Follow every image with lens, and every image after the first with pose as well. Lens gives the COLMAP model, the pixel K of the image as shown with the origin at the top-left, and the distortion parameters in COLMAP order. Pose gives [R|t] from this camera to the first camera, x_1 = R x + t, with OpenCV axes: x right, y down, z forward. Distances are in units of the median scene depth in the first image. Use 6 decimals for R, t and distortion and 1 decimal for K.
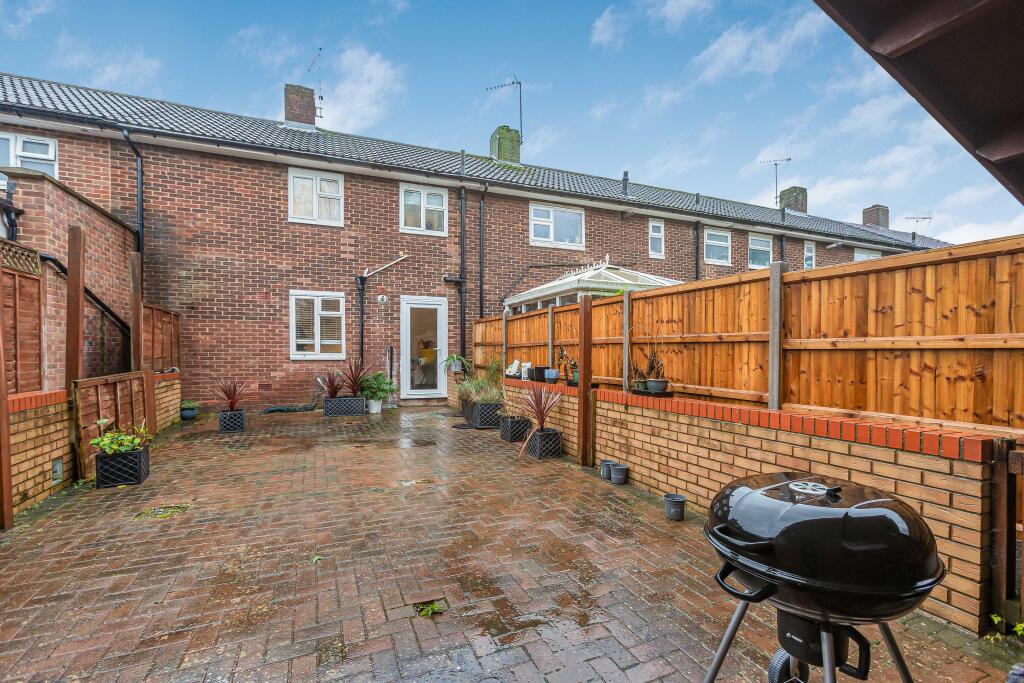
lens RADIAL K [[454.8, 0, 514.7], [0, 454.8, 347.8], [0, 0, 1]] dist [-0.016264, 0.000638]
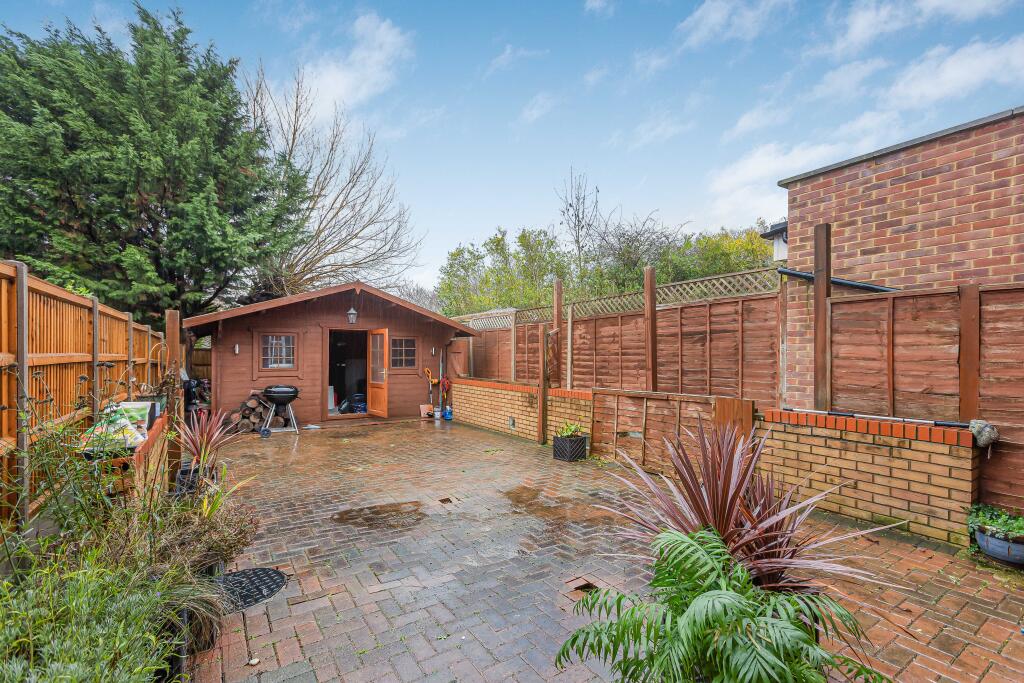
lens RADIAL K [[454.8, 0, 514.7], [0, 454.8, 347.8], [0, 0, 1]] dist [-0.016264, 0.000638]
pose [[-0.989716, -0.012686, -0.142484, -0.542709], [-0.009156, 0.999635, -0.025398, -0.028054], [0.142754, -0.023832, -0.989471, 2.766296]]
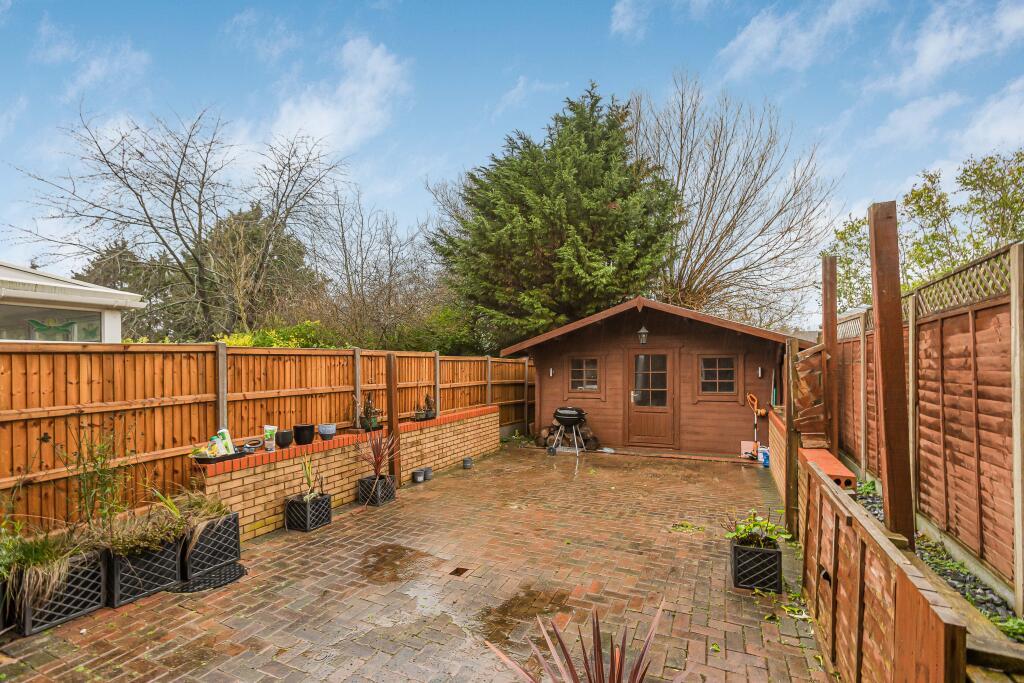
lens RADIAL K [[453.0, 0, 518.0], [0, 453.0, 370.5], [0, 0, 1]] dist [-0.014785, 0.000460]
pose [[-0.656699, -0.009679, 0.754091, -1.363556], [-0.002518, 0.999940, 0.010642, -0.110500], [-0.754149, 0.005090, -0.656684, 2.117392]]
